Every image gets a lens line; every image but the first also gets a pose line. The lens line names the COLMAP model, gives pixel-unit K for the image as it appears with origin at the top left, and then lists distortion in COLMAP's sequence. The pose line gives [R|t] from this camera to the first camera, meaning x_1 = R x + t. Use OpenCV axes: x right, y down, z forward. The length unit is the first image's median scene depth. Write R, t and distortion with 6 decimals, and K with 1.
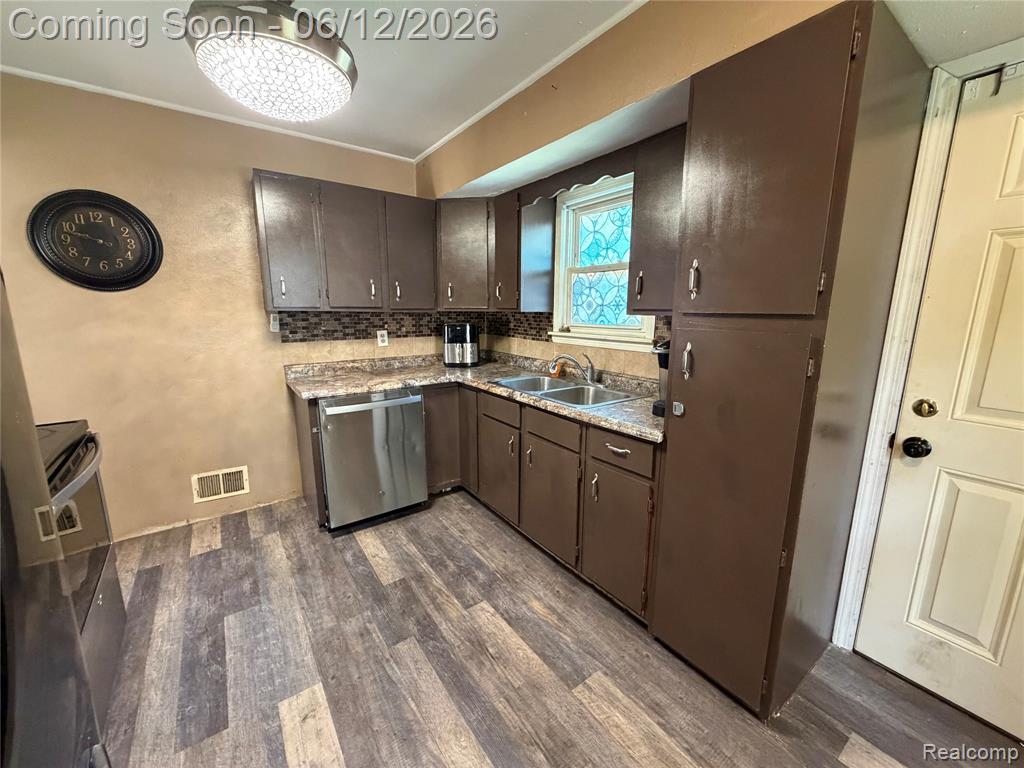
lens RADIAL K [[406.5, 0, 510.7], [0, 406.5, 384.6], [0, 0, 1]] dist [0.000118, -0.000571]
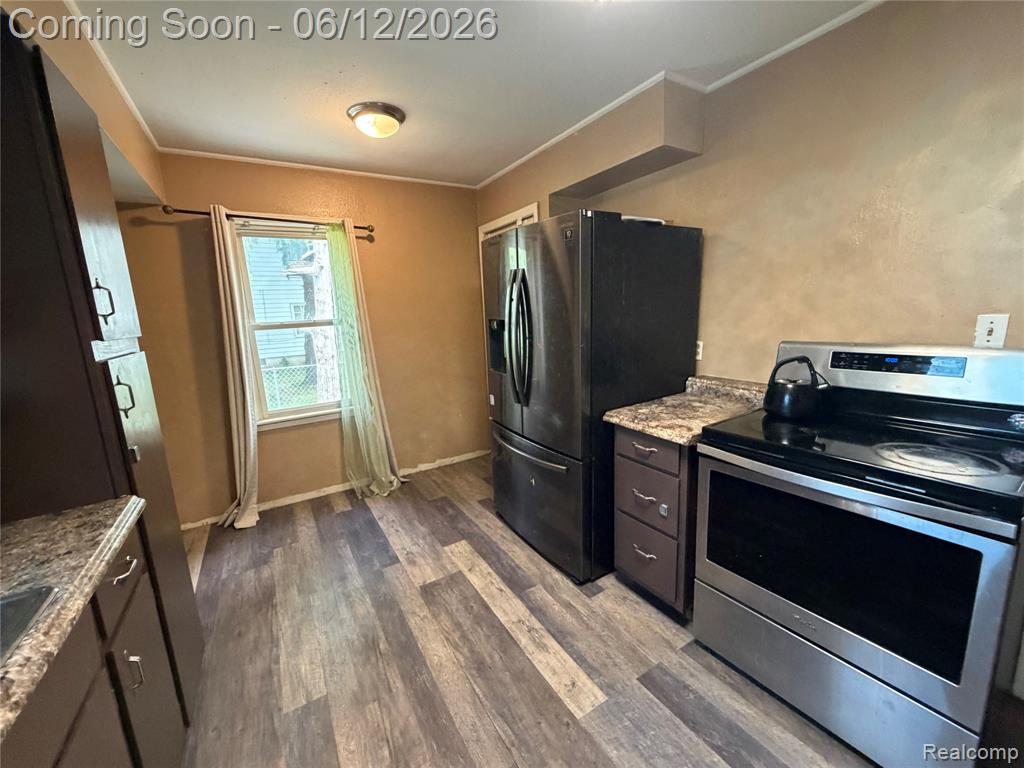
lens RADIAL K [[406.5, 0, 511.4], [0, 406.5, 385.7], [0, 0, 1]] dist [0.000118, -0.000571]
pose [[-0.996626, 0.025856, 0.077895, -0.317151], [0.052492, 0.930398, 0.362774, -0.247093], [-0.063094, 0.365639, -0.928616, 1.240566]]
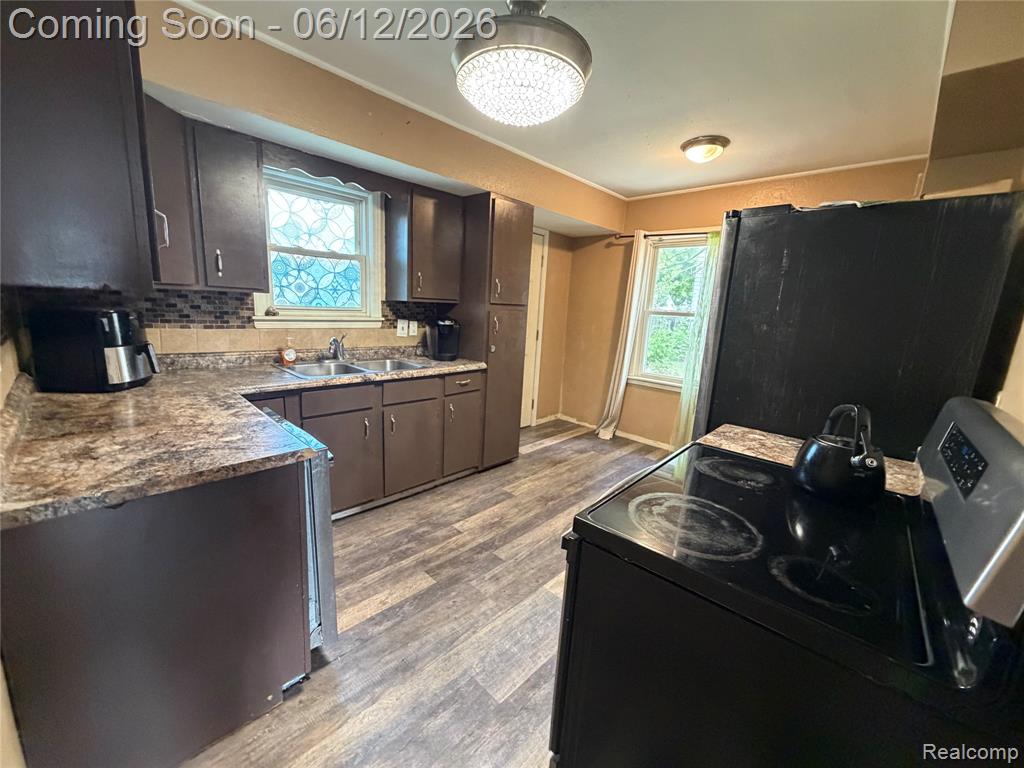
lens RADIAL K [[406.5, 0, 509.4], [0, 406.5, 385.1], [0, 0, 1]] dist [0.000118, -0.000571]
pose [[-0.181627, -0.209787, 0.960729, -1.238805], [0.128012, 0.963622, 0.234619, -0.180067], [-0.975000, 0.165598, -0.148165, 0.932002]]
